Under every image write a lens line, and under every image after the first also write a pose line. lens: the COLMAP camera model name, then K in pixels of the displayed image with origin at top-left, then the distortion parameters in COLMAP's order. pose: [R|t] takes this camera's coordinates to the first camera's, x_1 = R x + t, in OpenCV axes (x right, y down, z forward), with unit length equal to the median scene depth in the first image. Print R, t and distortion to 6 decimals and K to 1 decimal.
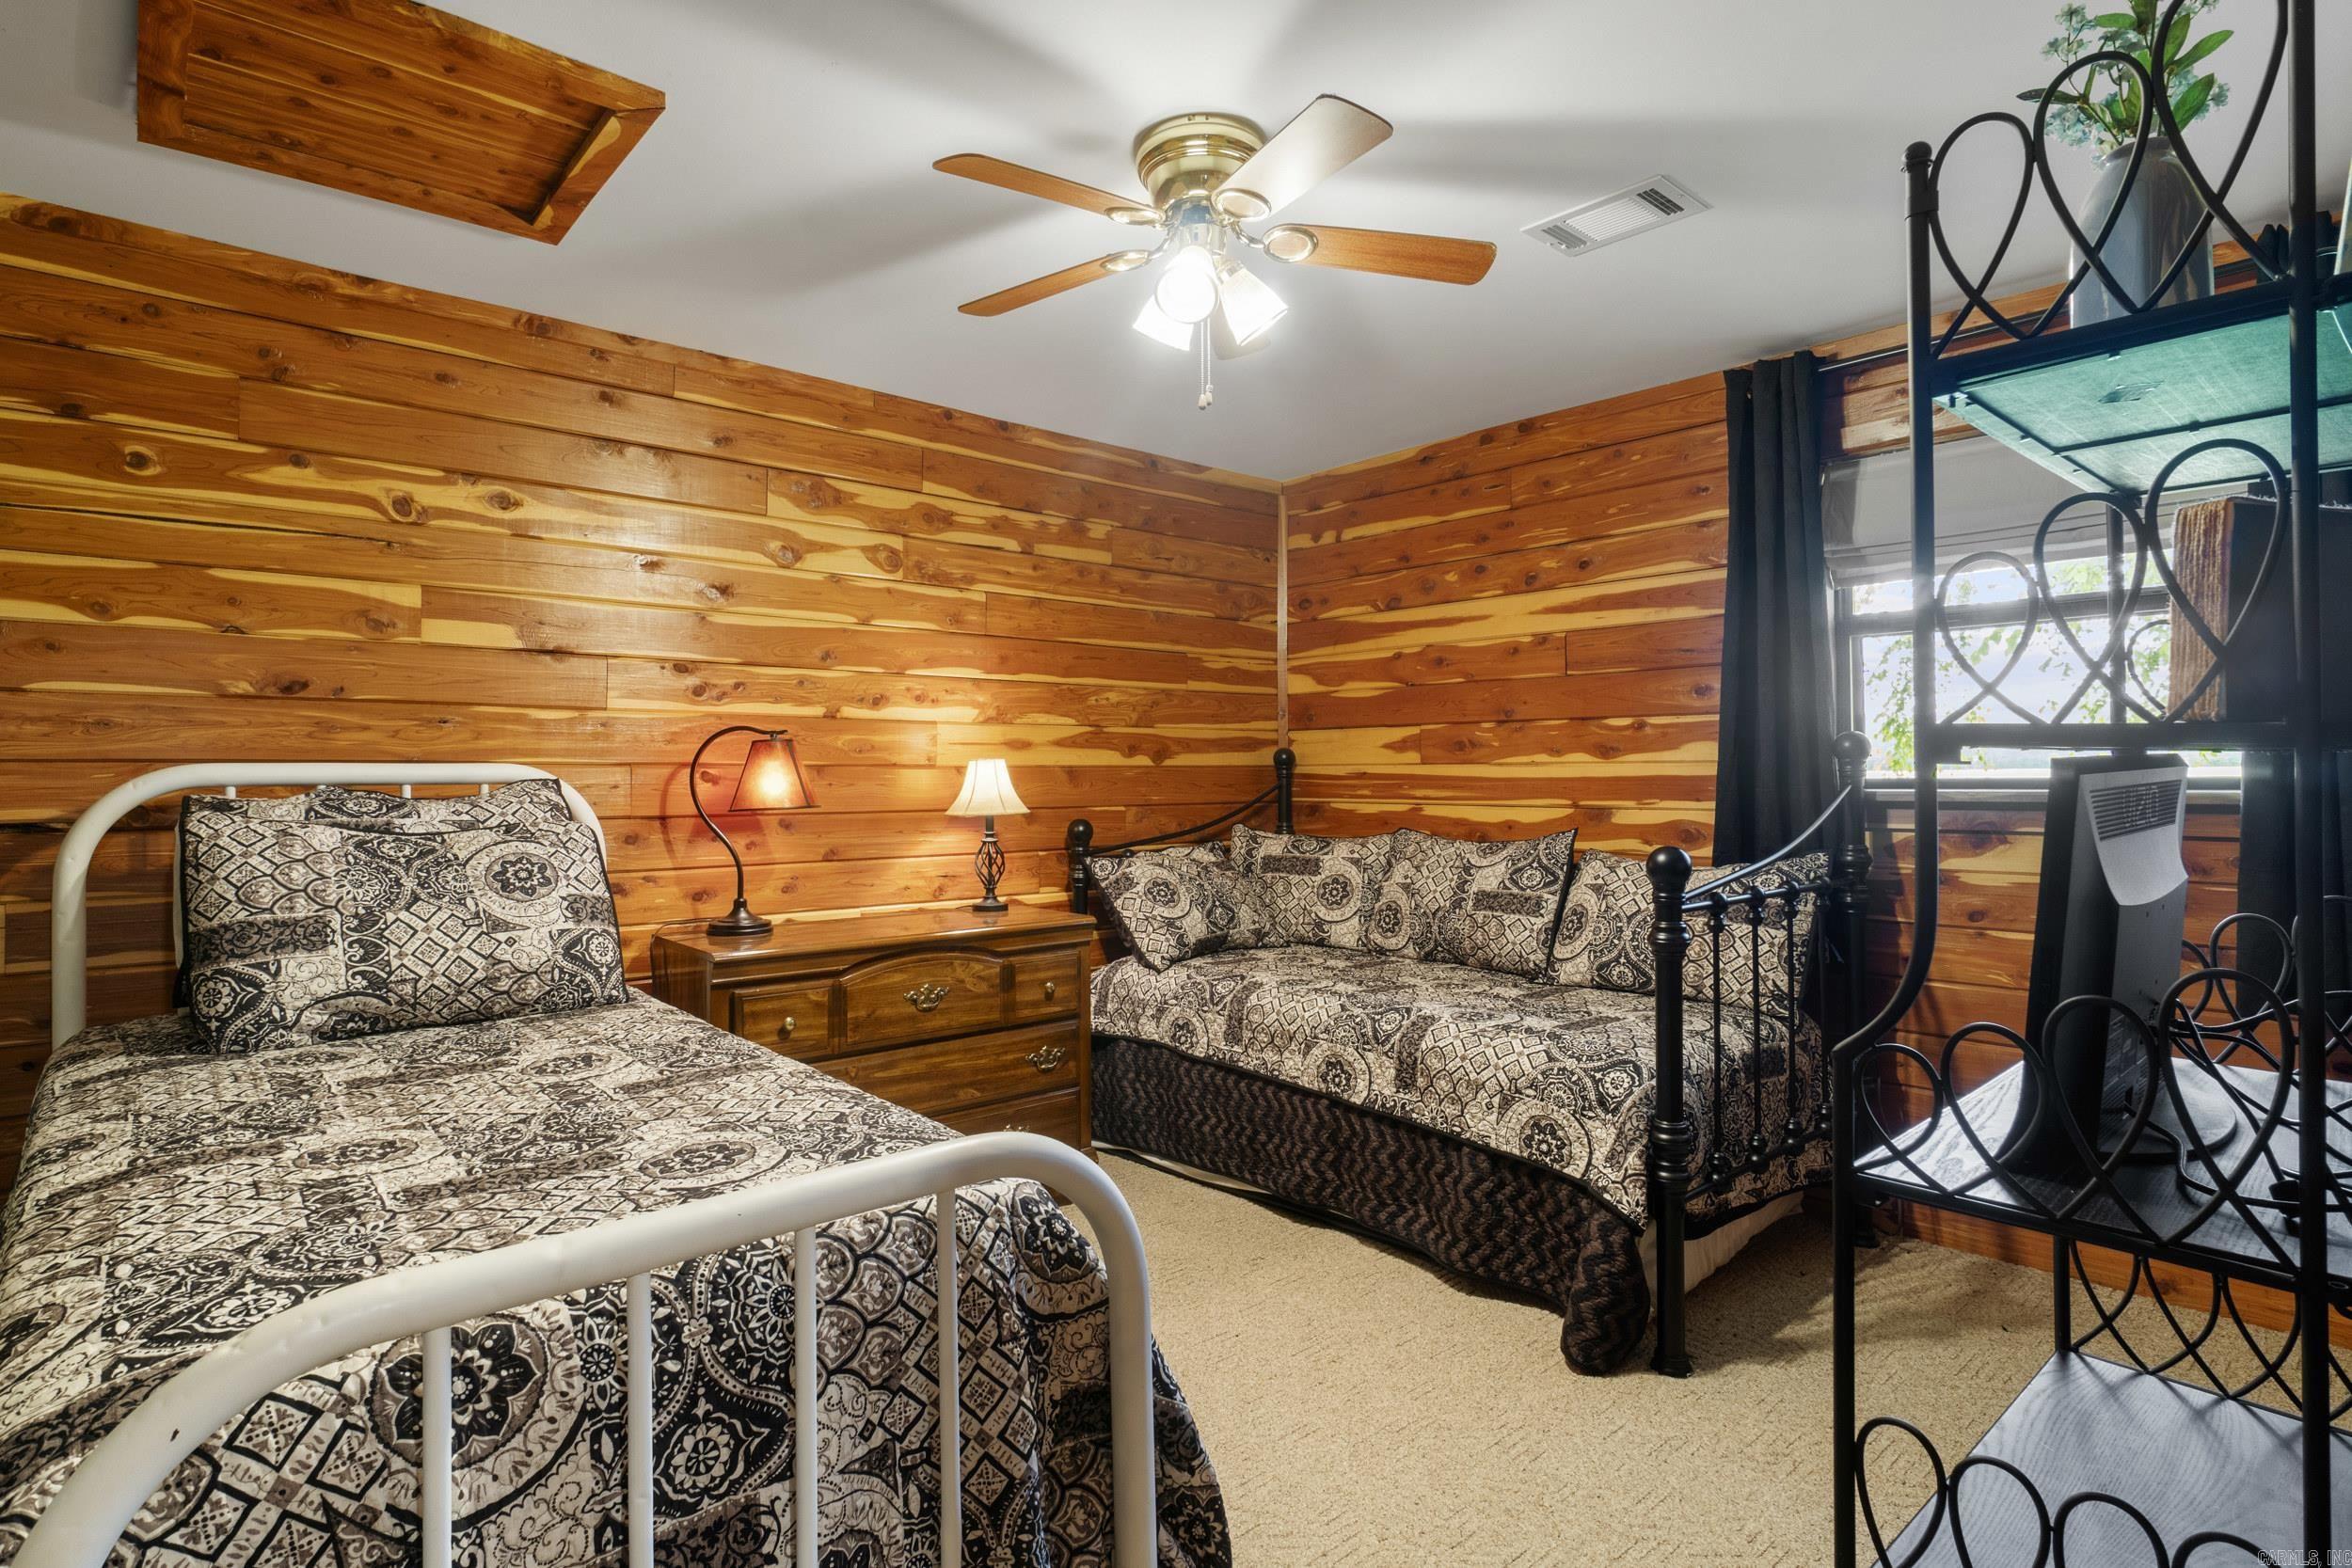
lens RADIAL K [[1178.5, 0, 1165.8], [0, 1178.5, 770.1], [0, 0, 1]] dist [-0.014752, 0.003135]
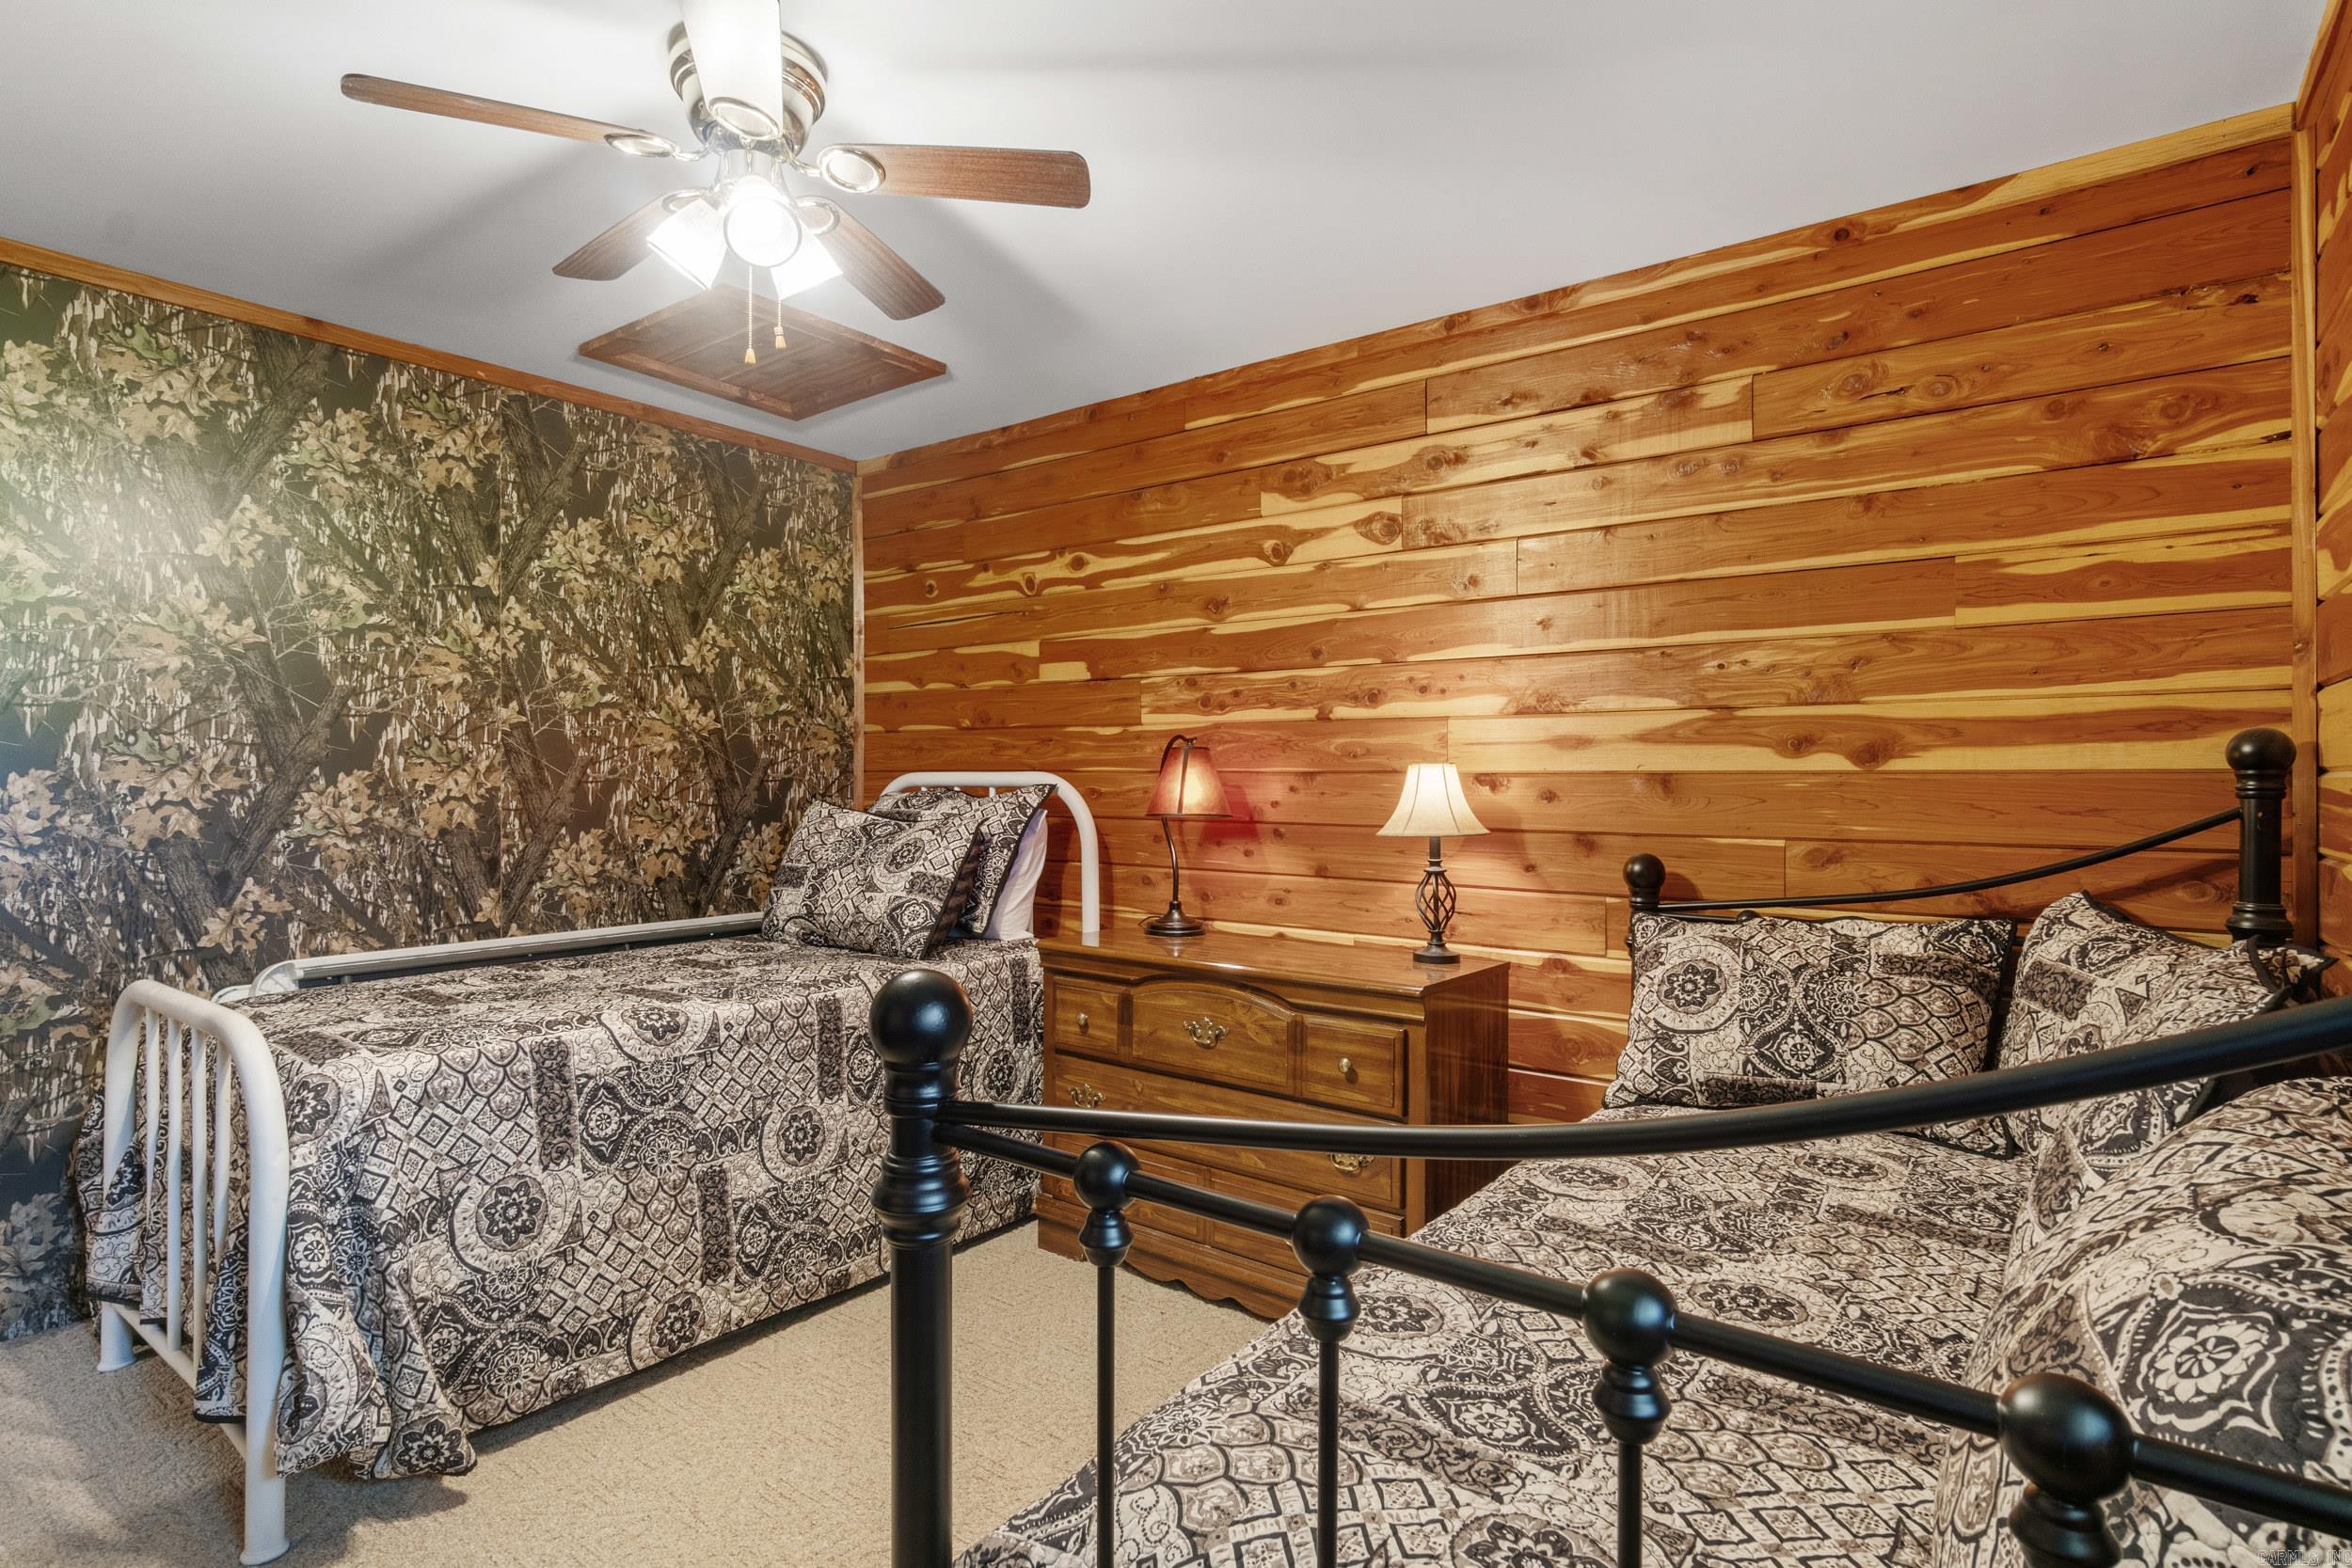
lens RADIAL K [[1178.5, 0, 1168.4], [0, 1178.5, 796.1], [0, 0, 1]] dist [-0.014752, 0.003135]
pose [[0.204710, 0.015316, -0.978703, 0.569532], [-0.003052, 0.999883, 0.015009, 0.001030], [0.978818, -0.000086, 0.204732, 0.682504]]
